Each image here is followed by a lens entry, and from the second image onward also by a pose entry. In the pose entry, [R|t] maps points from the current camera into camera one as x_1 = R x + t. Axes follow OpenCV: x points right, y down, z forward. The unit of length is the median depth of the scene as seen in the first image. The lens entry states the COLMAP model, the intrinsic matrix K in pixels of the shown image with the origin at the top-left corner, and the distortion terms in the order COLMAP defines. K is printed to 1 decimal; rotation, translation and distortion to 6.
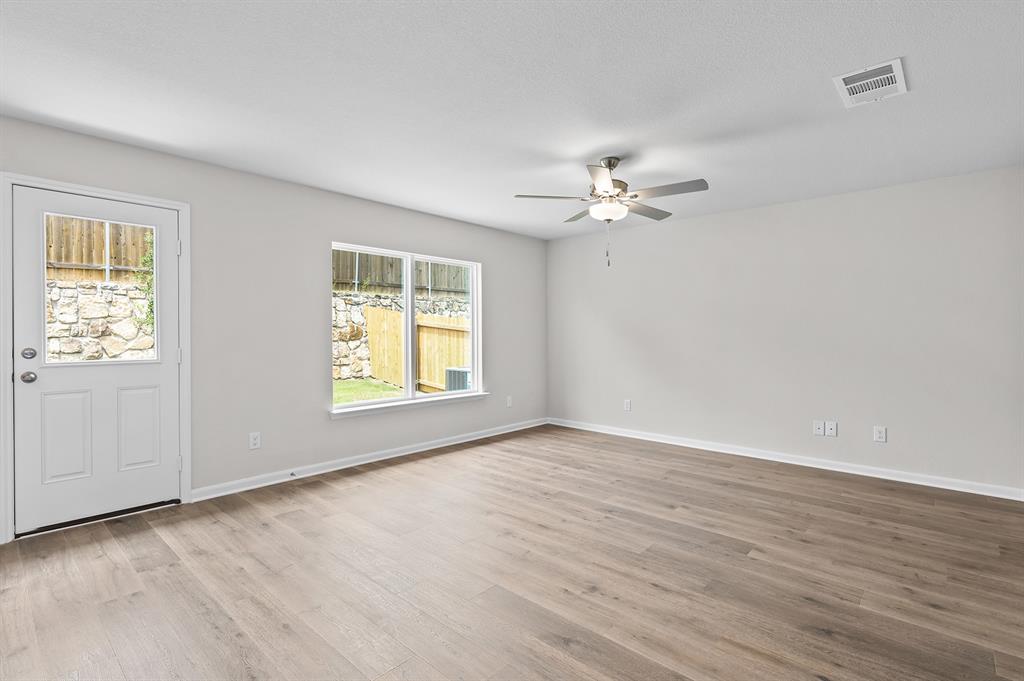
lens RADIAL K [[471.4, 0, 512.0], [0, 471.4, 340.5], [0, 0, 1]] dist [-0.000455, -0.000012]
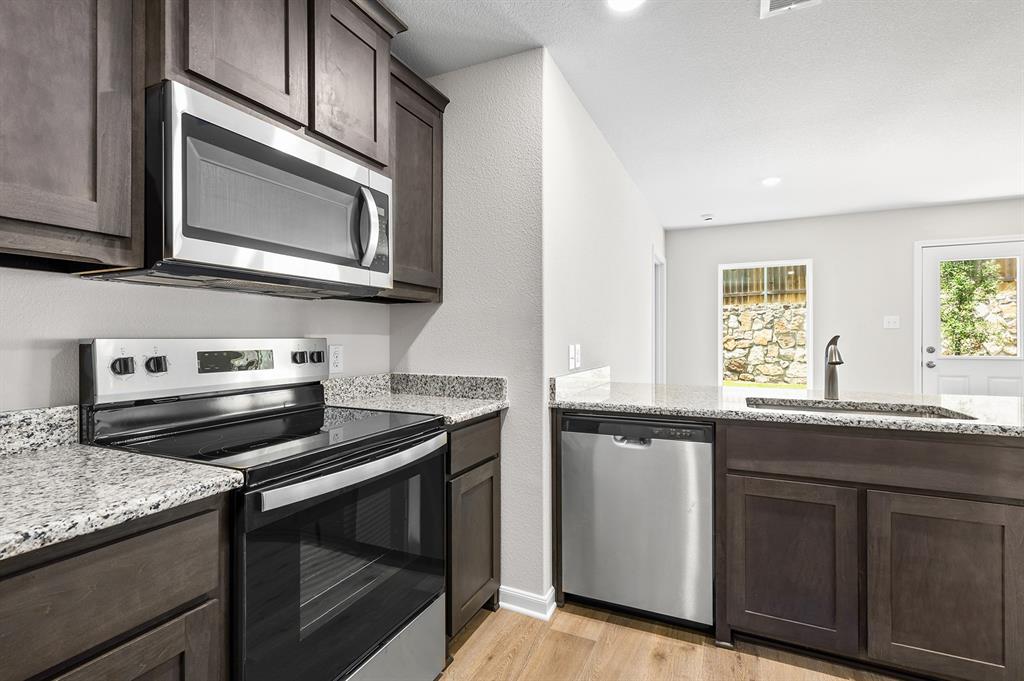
lens RADIAL K [[473.9, 0, 512.0], [0, 473.9, 340.5], [0, 0, 1]] dist [0.002869, -0.000063]
pose [[0.291495, -0.000578, -0.956572, 0.098310], [-0.017267, 0.999834, -0.005866, 0.023514], [0.956416, 0.018227, 0.291437, -0.693447]]
